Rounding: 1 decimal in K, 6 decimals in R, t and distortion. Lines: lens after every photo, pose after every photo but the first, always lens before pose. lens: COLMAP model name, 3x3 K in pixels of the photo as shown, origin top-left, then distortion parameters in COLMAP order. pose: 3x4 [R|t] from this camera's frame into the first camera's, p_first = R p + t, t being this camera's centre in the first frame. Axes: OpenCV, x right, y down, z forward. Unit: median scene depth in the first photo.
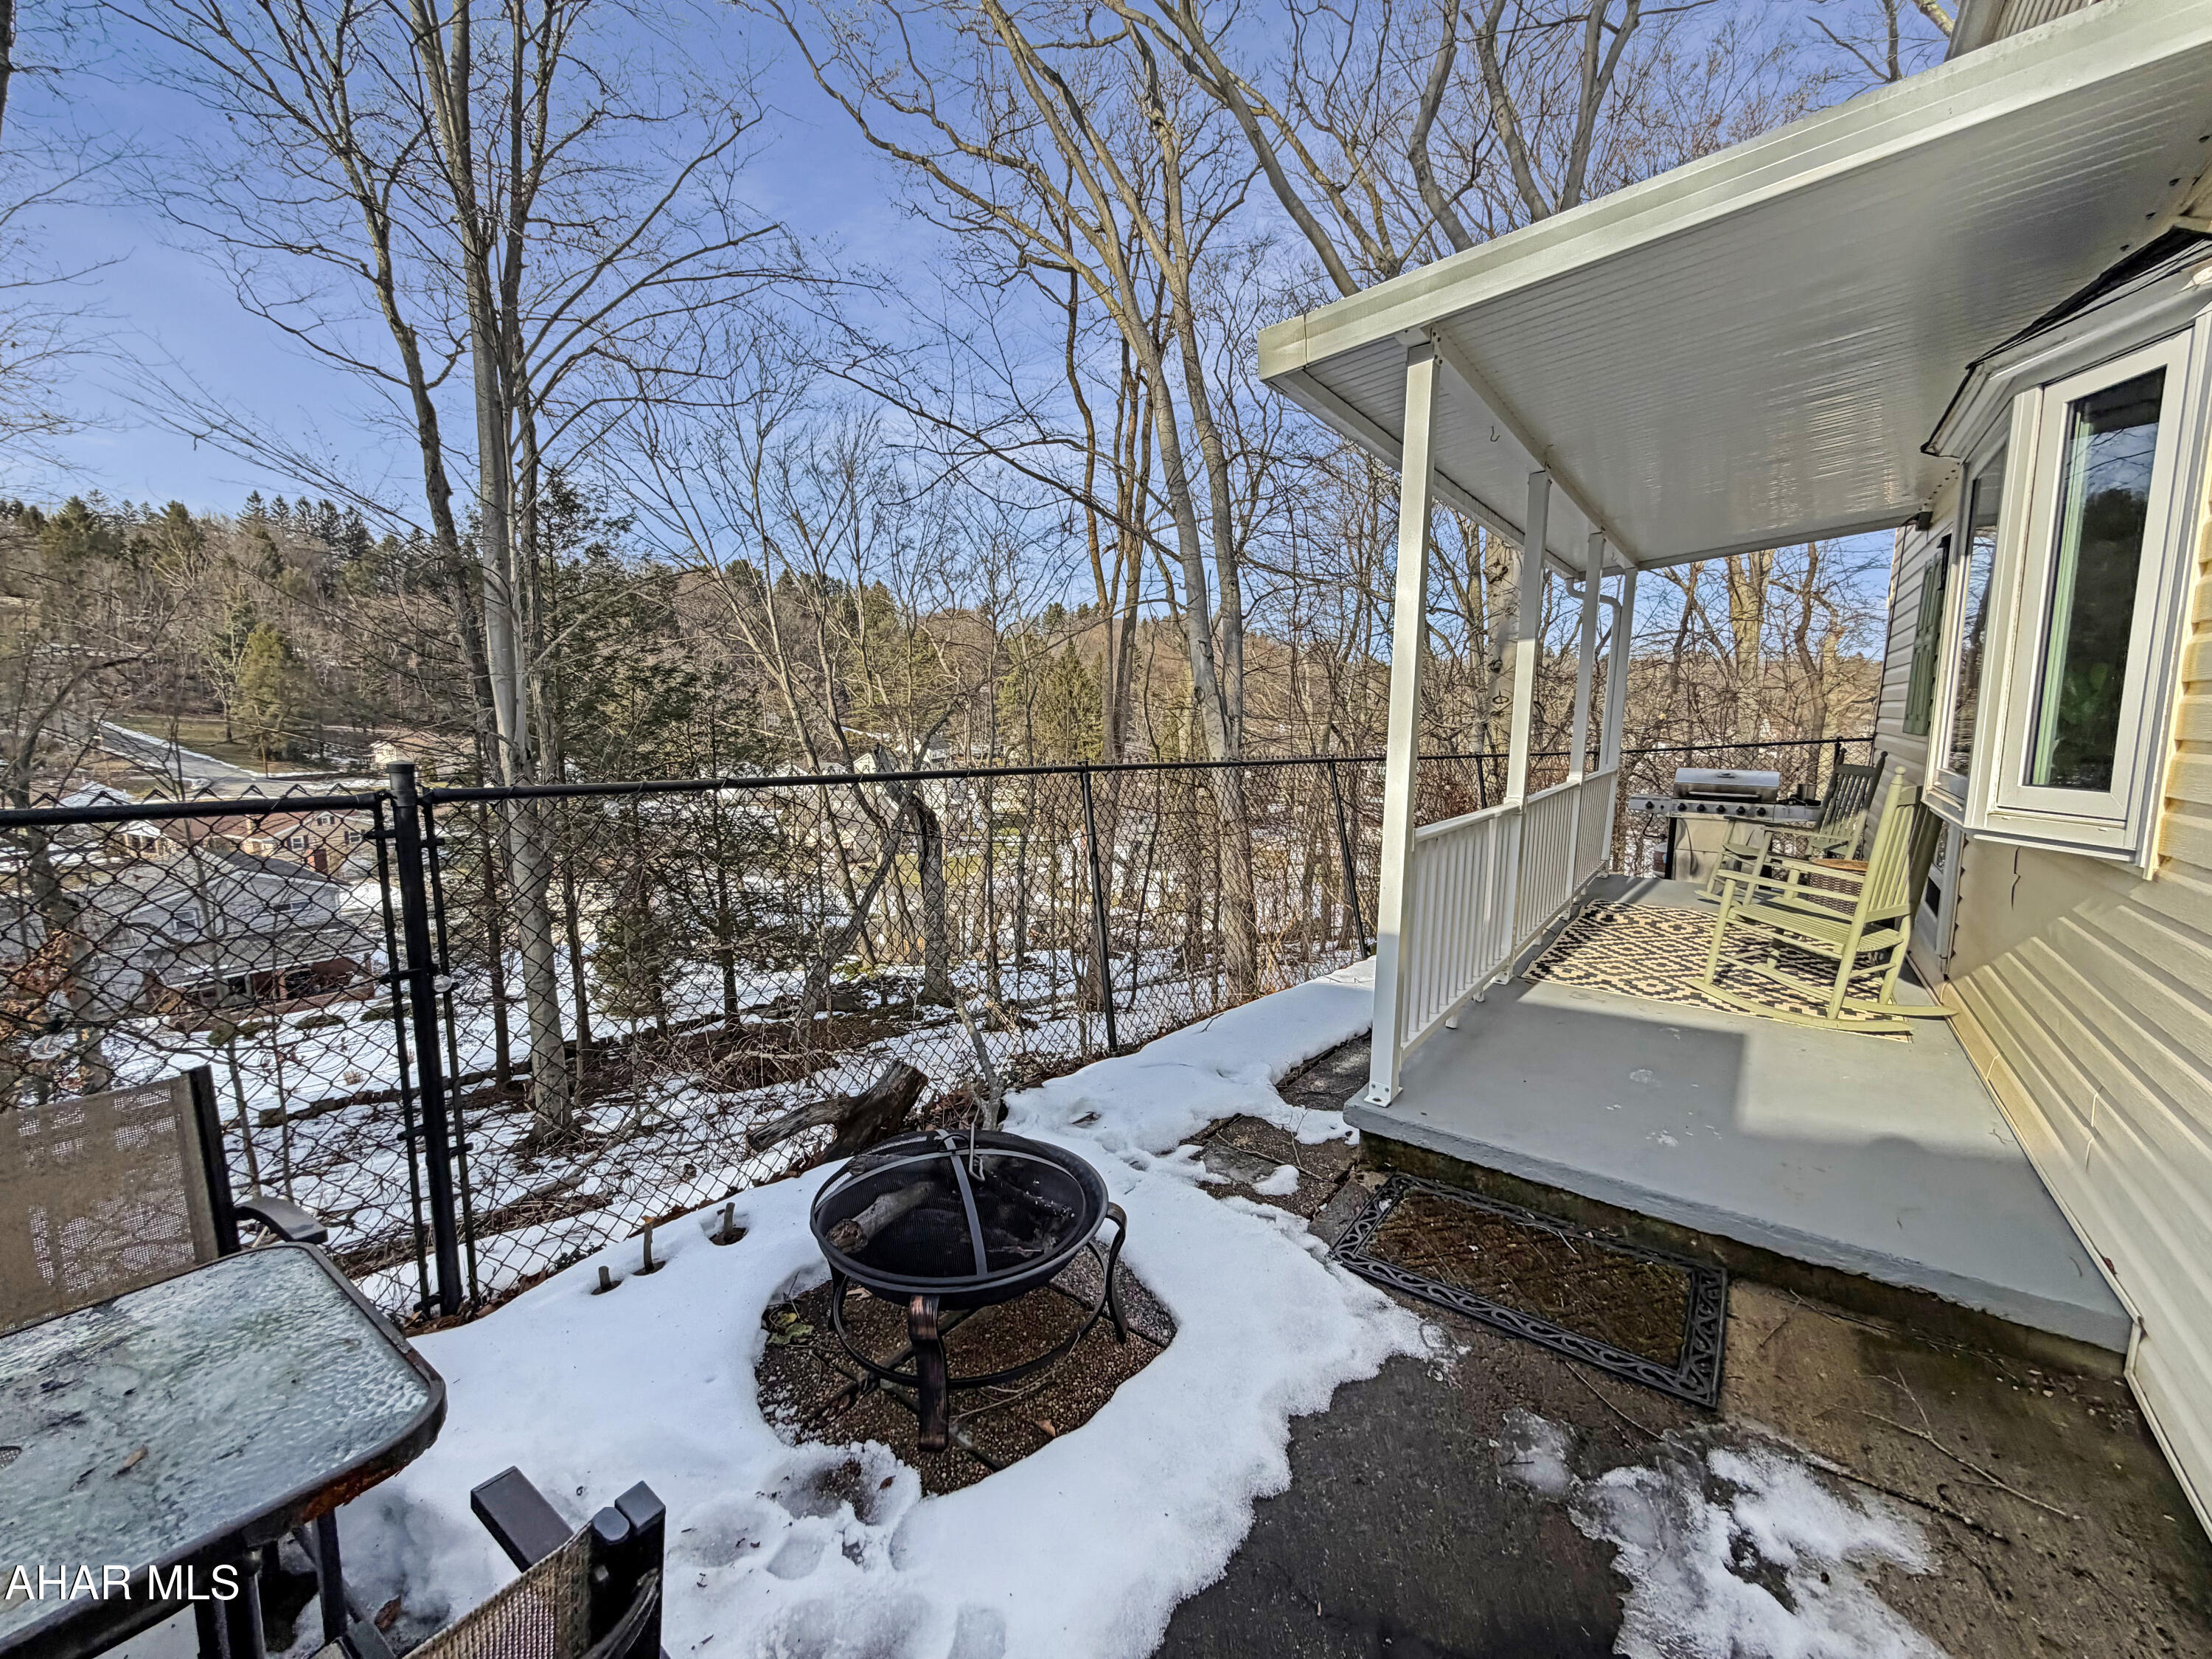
lens RADIAL K [[894.6, 0, 1112.8], [0, 894.6, 854.2], [0, 0, 1]] dist [-0.000304, -0.000139]
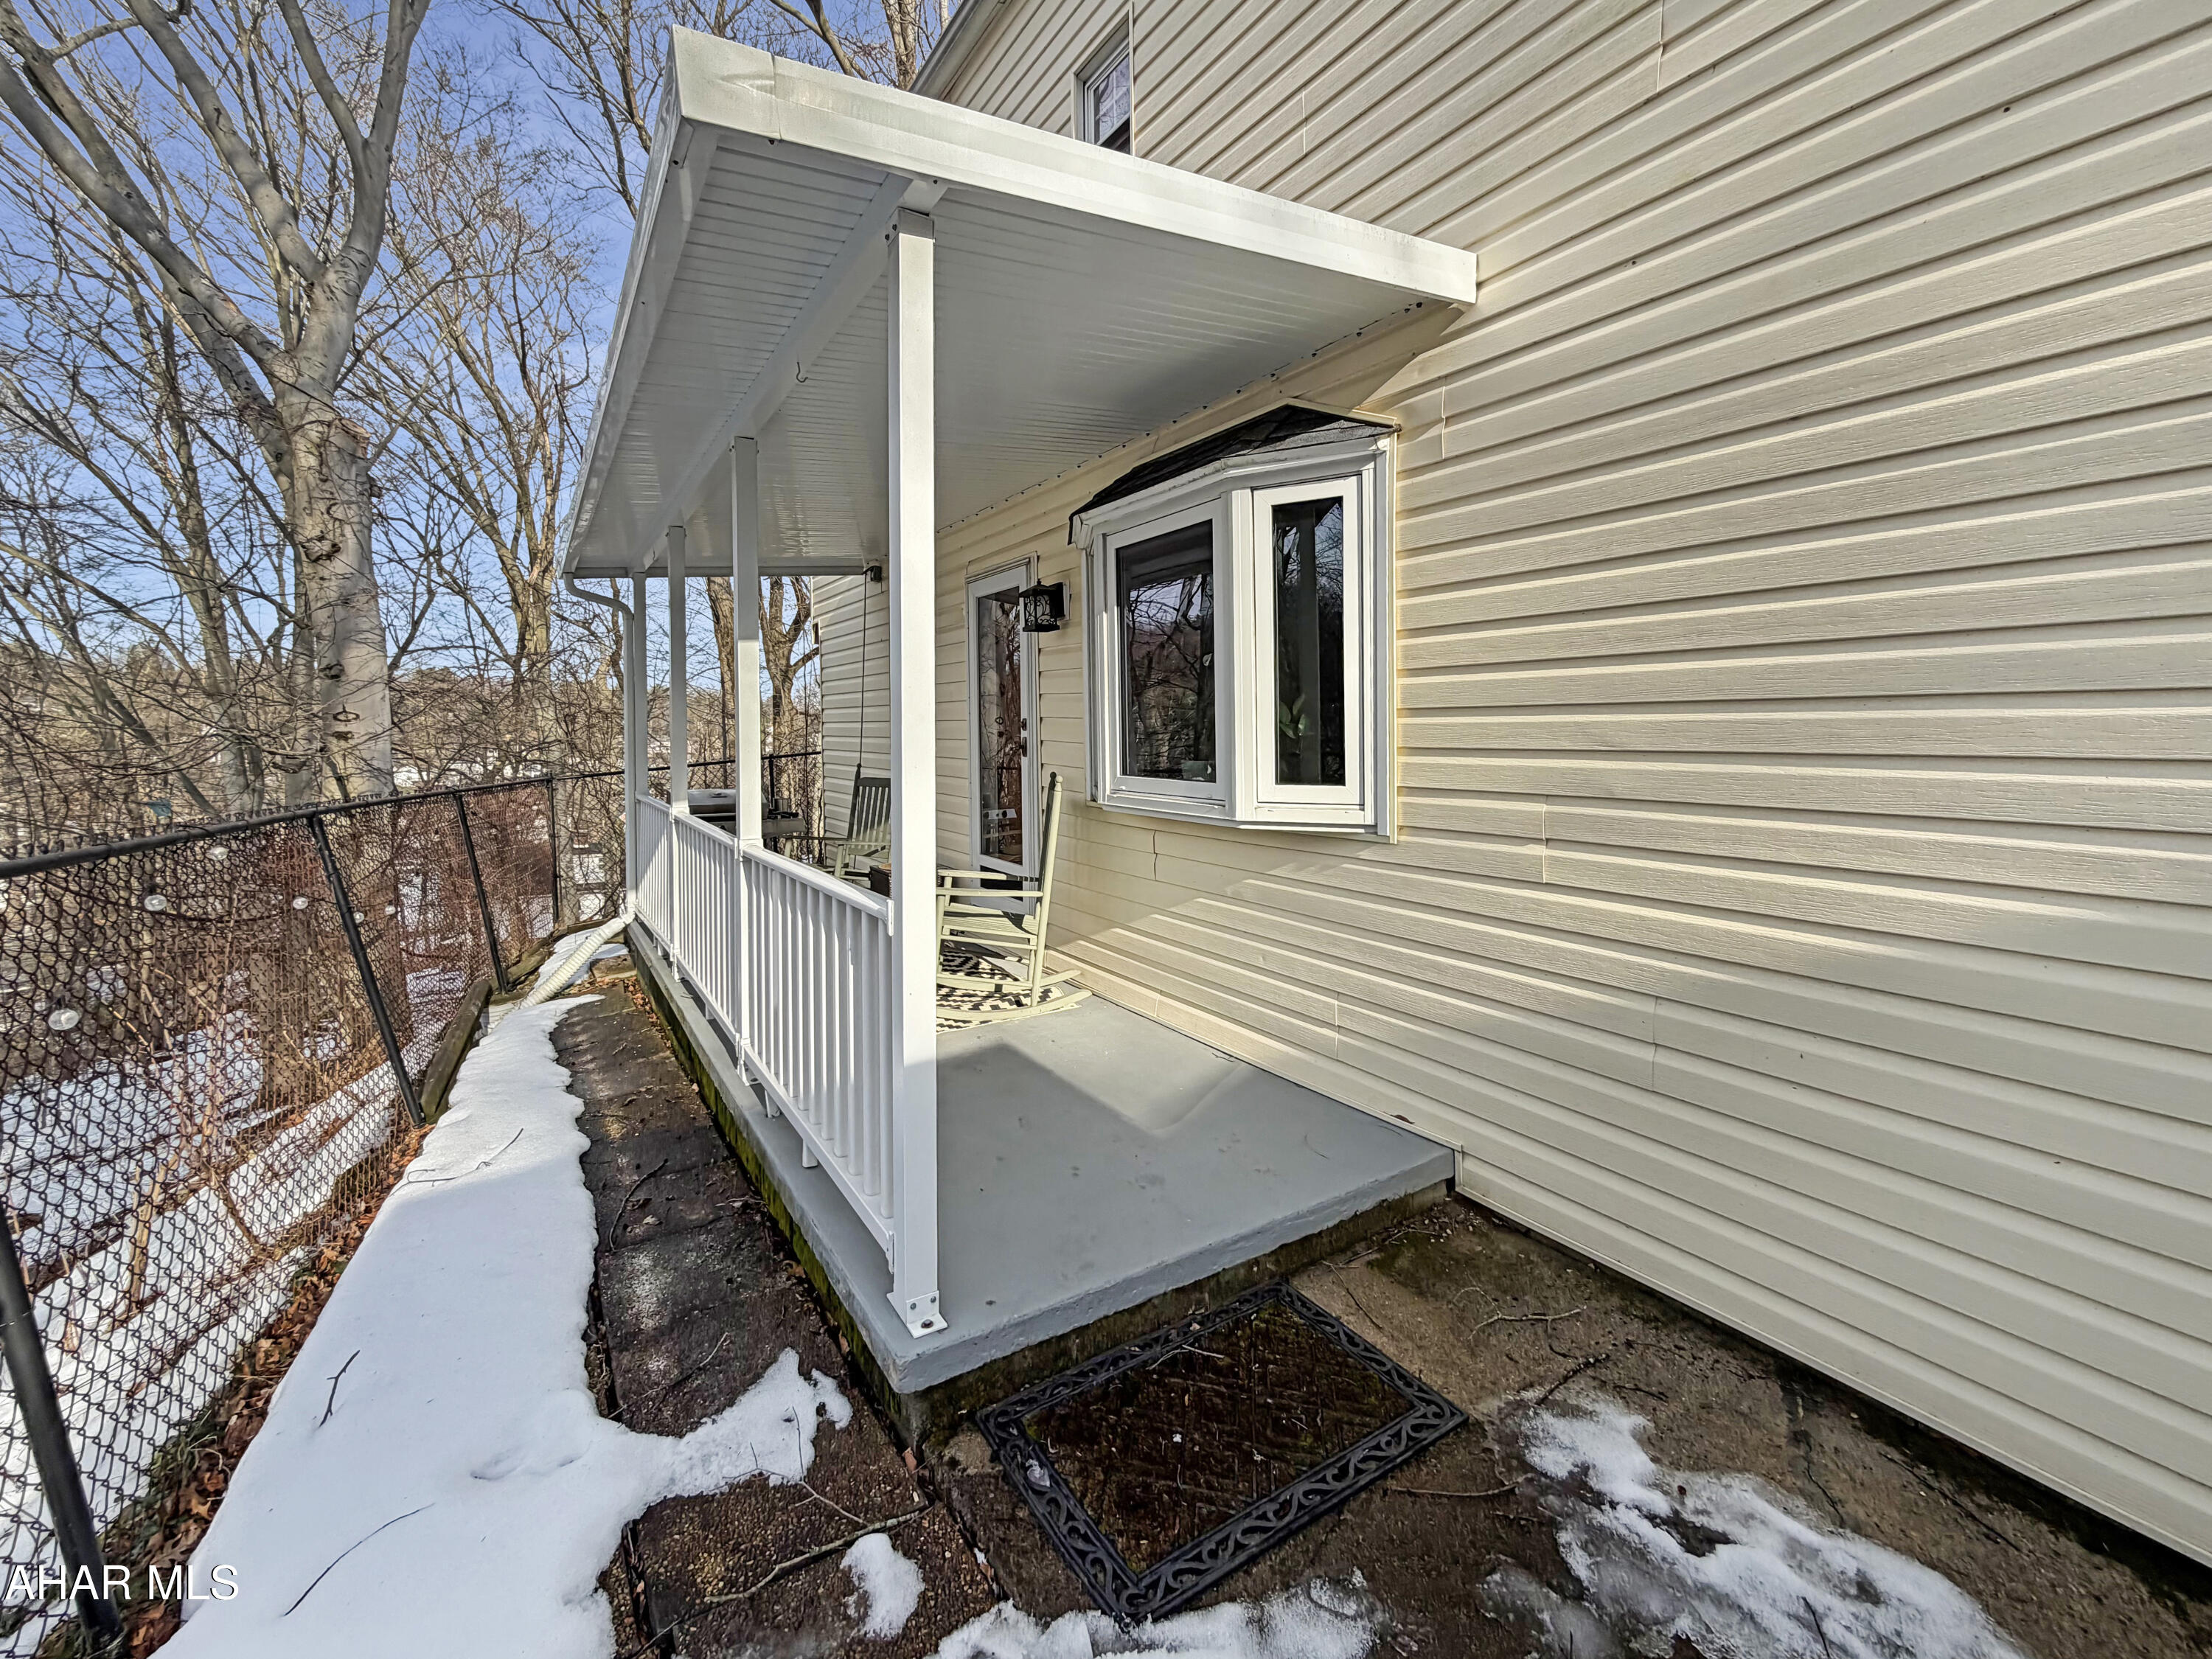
lens RADIAL K [[912.8, 0, 1103.5], [0, 912.8, 773.1], [0, 0, 1]] dist [0.000140, -0.000296]
pose [[0.356014, -0.042845, 0.933498, -0.279004], [0.147962, 0.988931, -0.011040, -0.099841], [-0.922693, 0.142053, 0.358412, 0.644154]]
